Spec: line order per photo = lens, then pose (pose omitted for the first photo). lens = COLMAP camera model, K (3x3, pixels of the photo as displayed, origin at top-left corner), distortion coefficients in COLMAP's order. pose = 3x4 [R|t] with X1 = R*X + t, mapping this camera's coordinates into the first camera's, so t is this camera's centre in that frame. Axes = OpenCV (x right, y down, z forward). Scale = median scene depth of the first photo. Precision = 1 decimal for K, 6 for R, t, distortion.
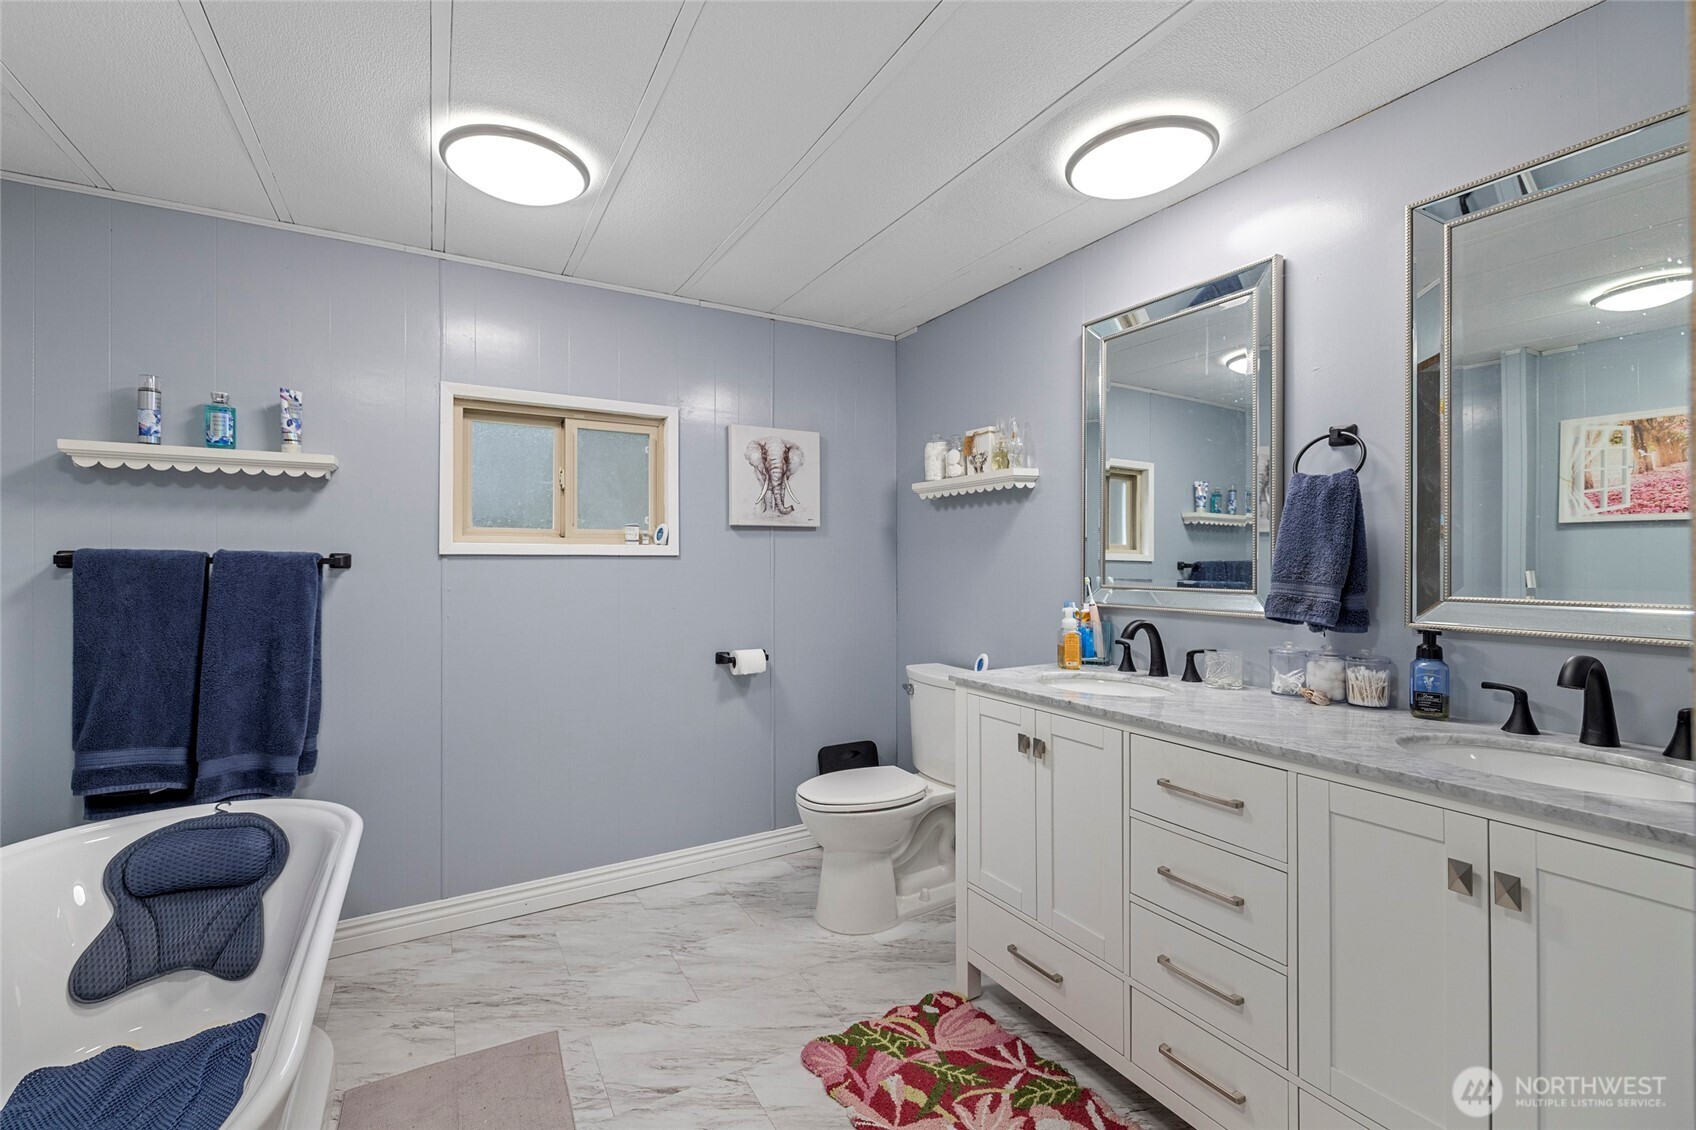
lens RADIAL K [[724.4, 0, 839.9], [0, 724.4, 562.6], [0, 0, 1]] dist [0.002736, 0.000490]
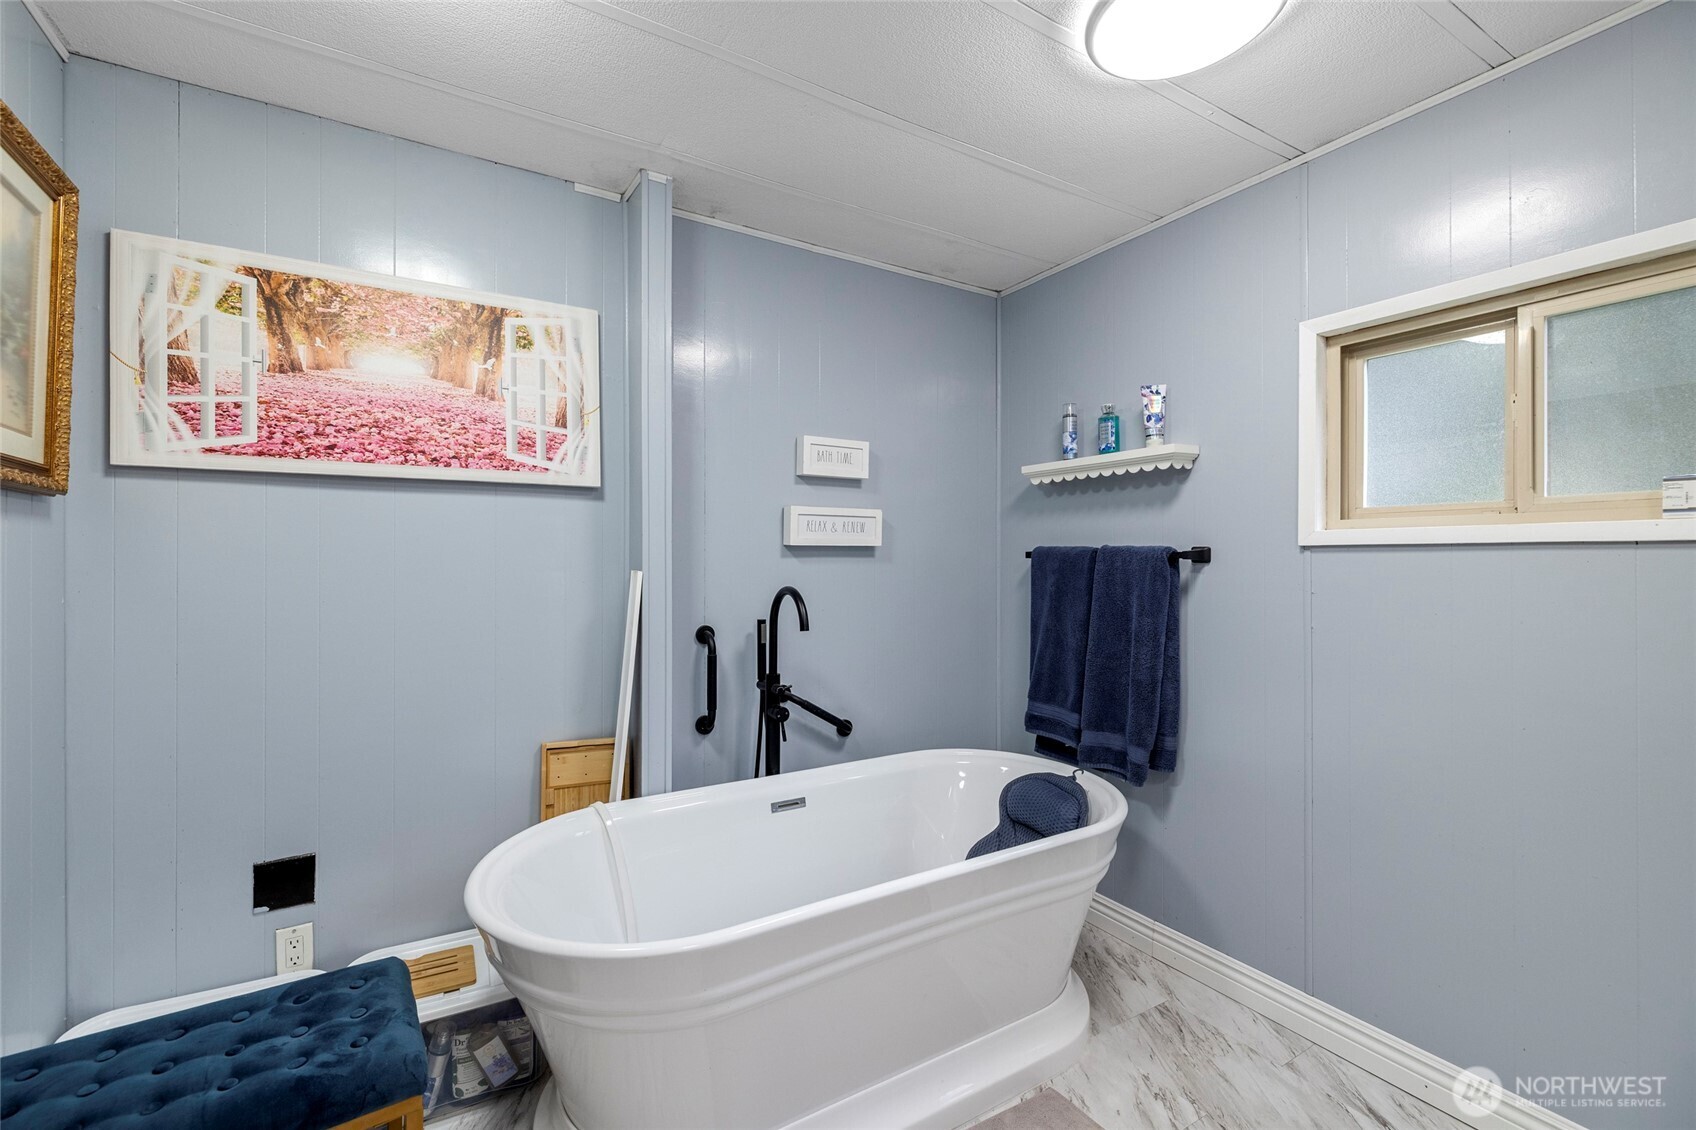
lens RADIAL K [[724.4, 0, 837.5], [0, 724.4, 559.8], [0, 0, 1]] dist [0.002736, 0.000490]
pose [[0.010290, 0.000422, -0.999947, 0.250546], [-0.001194, 0.999999, 0.000410, 0.004348], [0.999946, 0.001190, 0.010290, 0.566186]]
